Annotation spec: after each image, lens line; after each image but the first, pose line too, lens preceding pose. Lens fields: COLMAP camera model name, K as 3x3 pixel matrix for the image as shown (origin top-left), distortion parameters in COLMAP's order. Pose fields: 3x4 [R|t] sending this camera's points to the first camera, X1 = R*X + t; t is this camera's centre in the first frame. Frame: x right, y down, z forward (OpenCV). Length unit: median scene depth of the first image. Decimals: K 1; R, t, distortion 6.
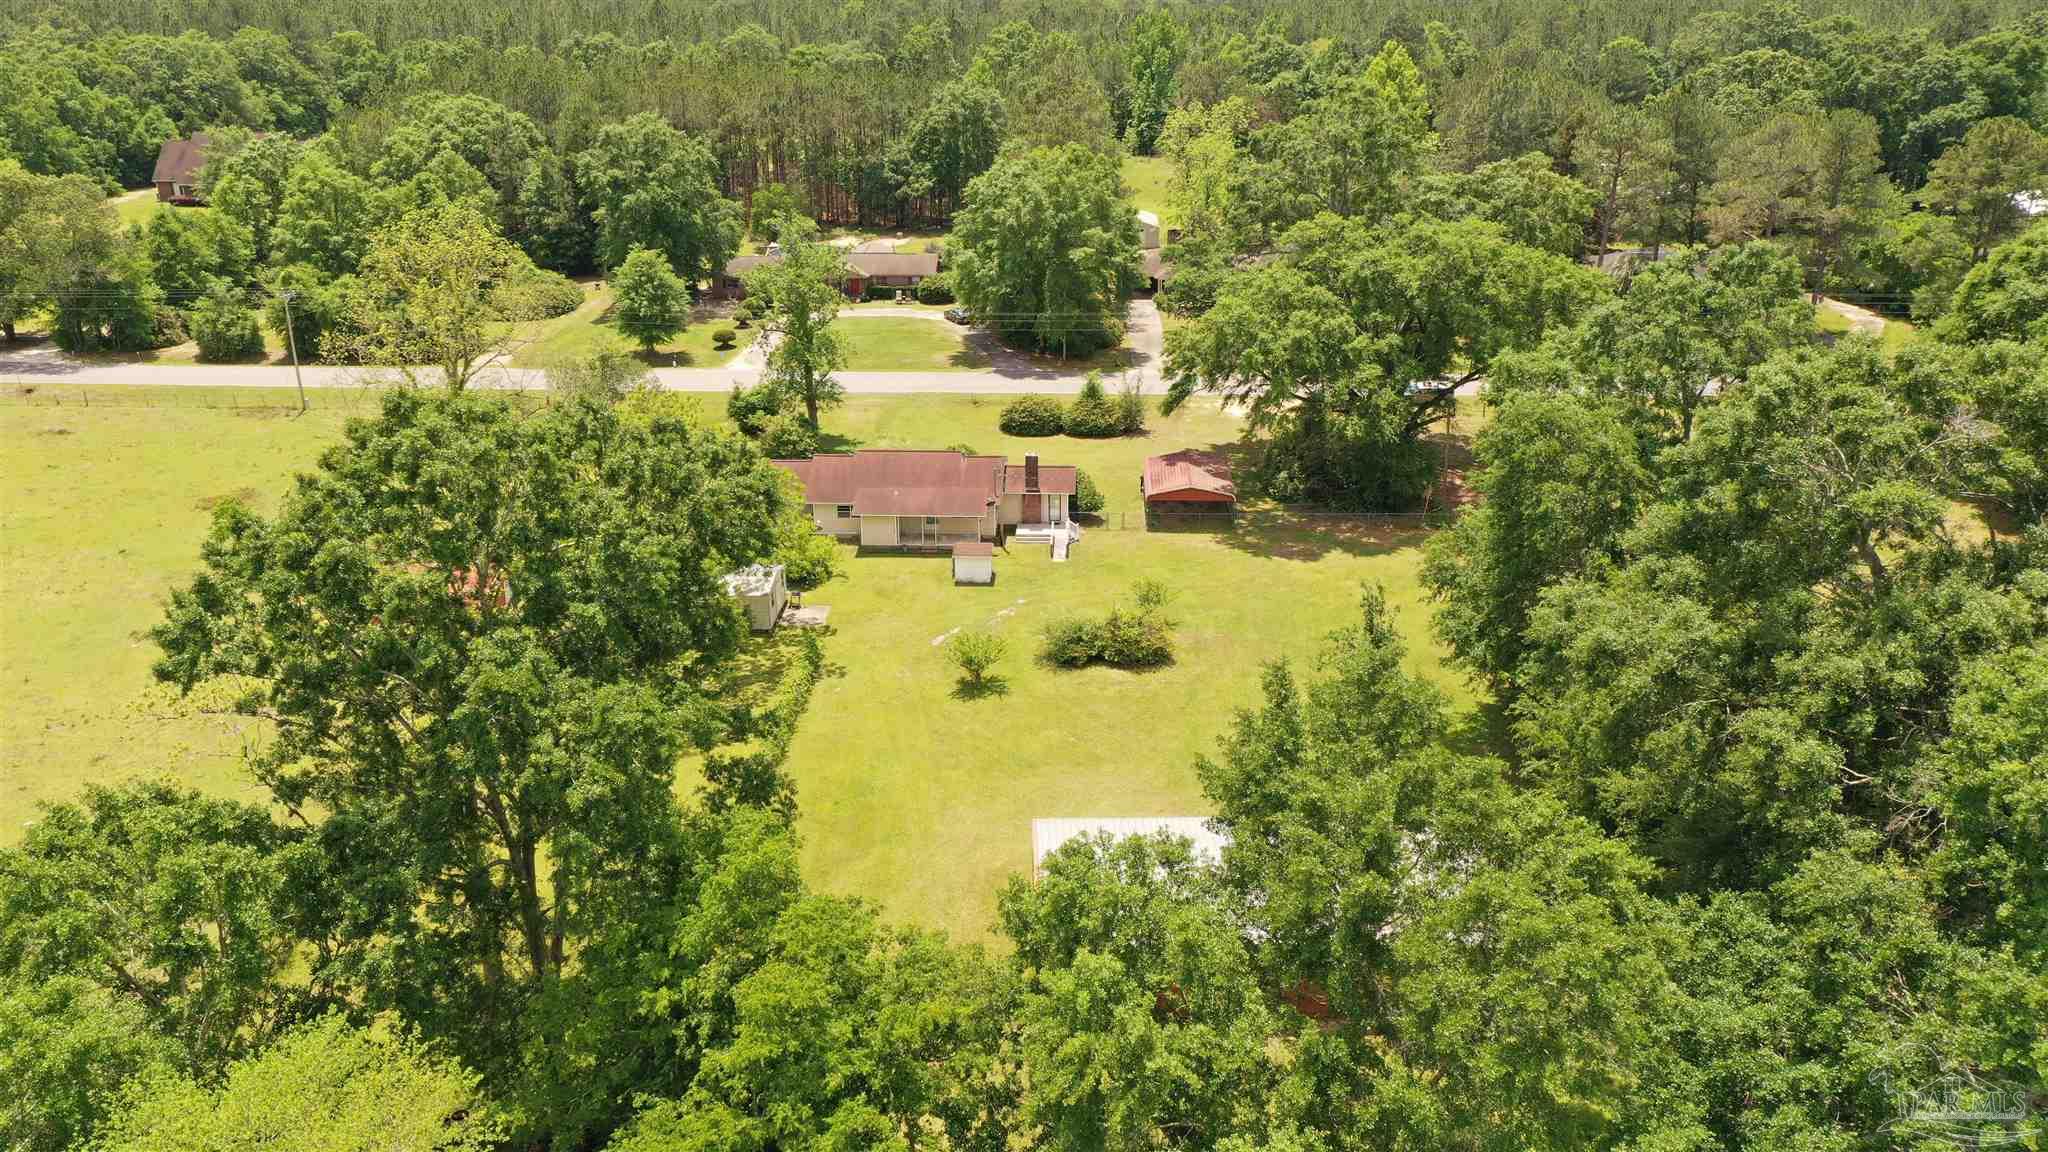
lens RADIAL K [[1613.0, 0, 1024.0], [0, 1613.0, 576.0], [0, 0, 1]] dist [0.033098, -0.002103]
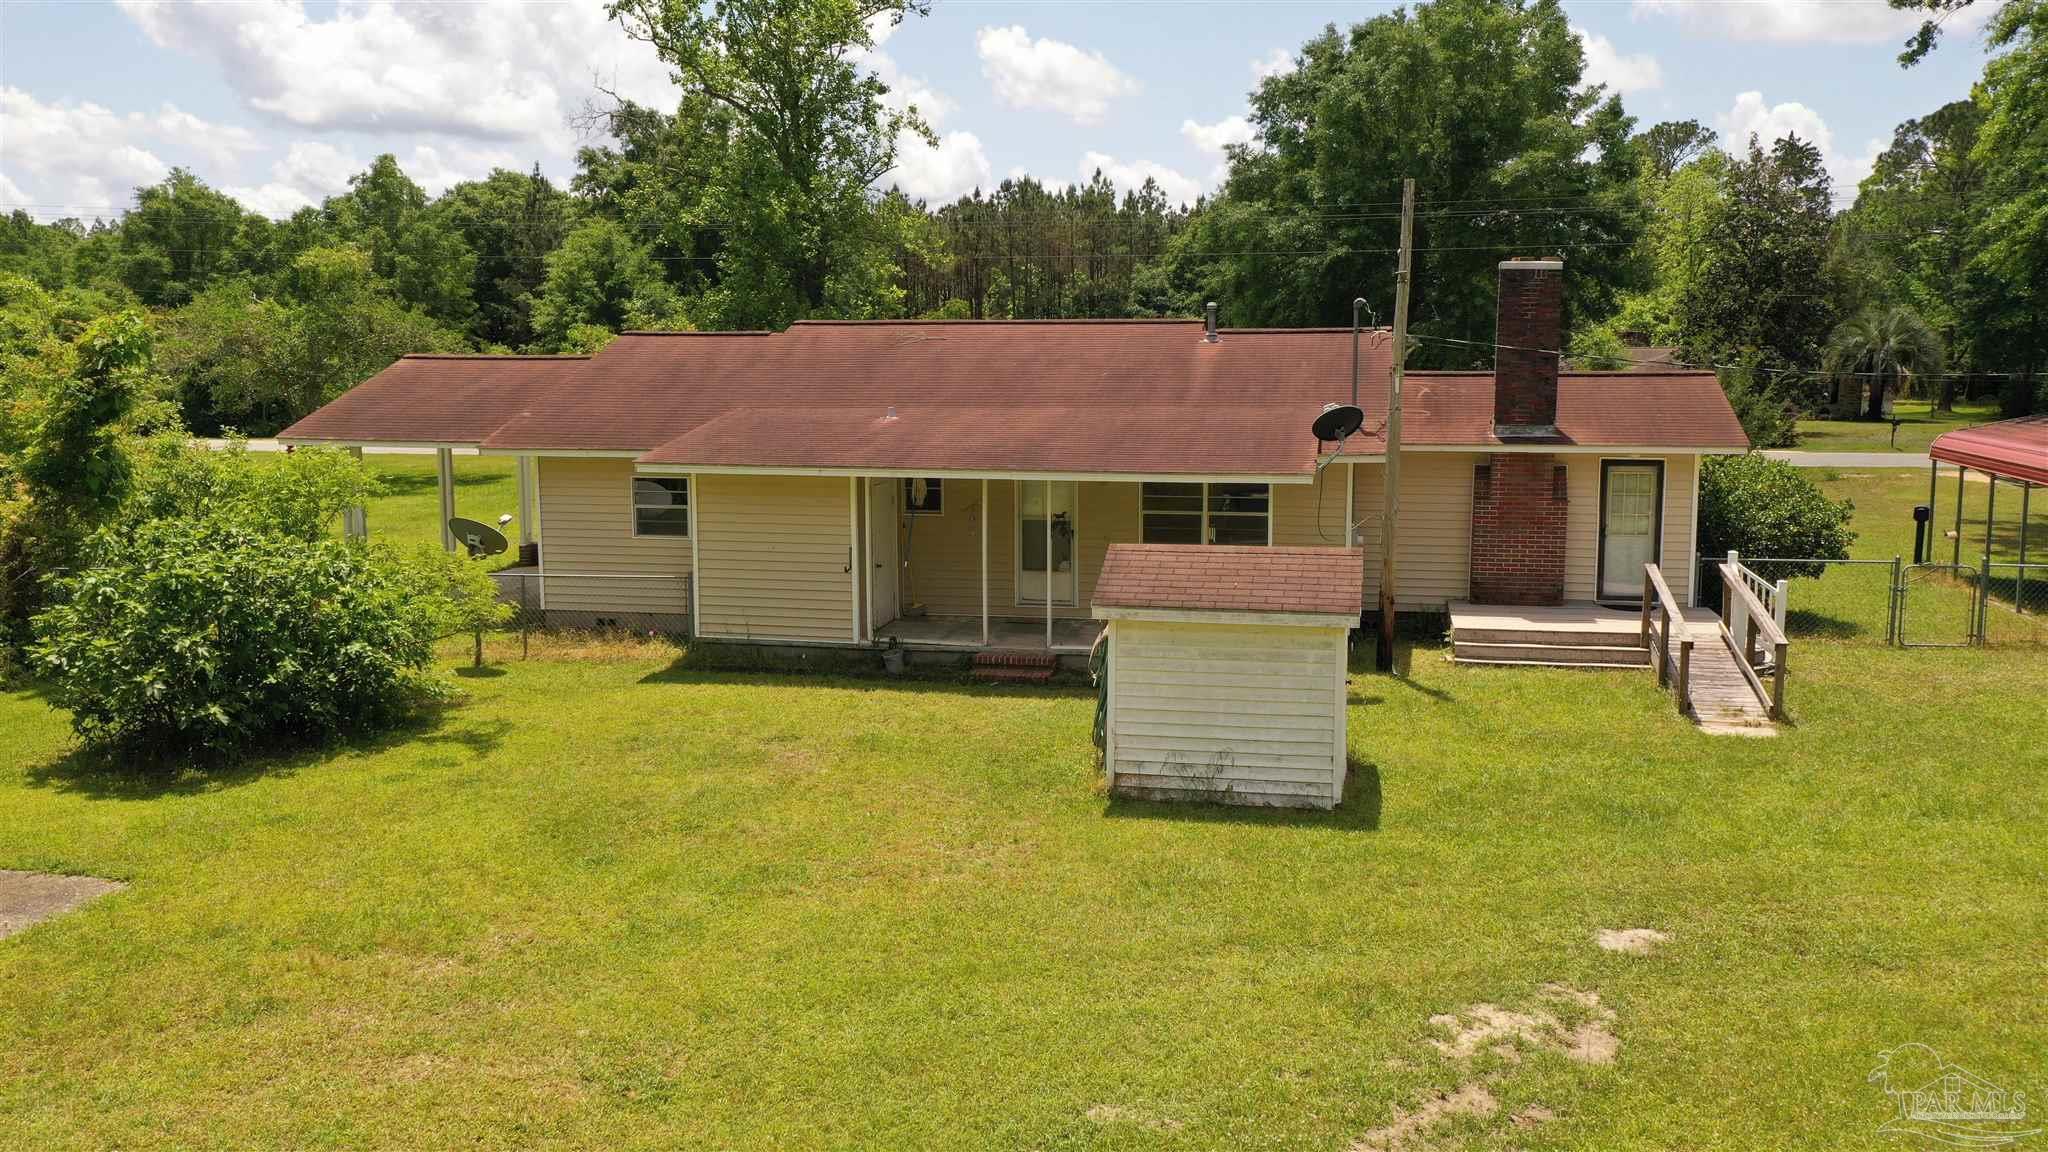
lens RADIAL K [[1613.0, 0, 1024.0], [0, 1613.0, 576.0], [0, 0, 1]] dist [0.033098, -0.002103]
pose [[0.984141, 0.013570, -0.176868, -0.022571], [-0.055664, 0.970332, -0.235281, 0.018477], [0.168428, 0.241395, 0.955699, 0.796378]]
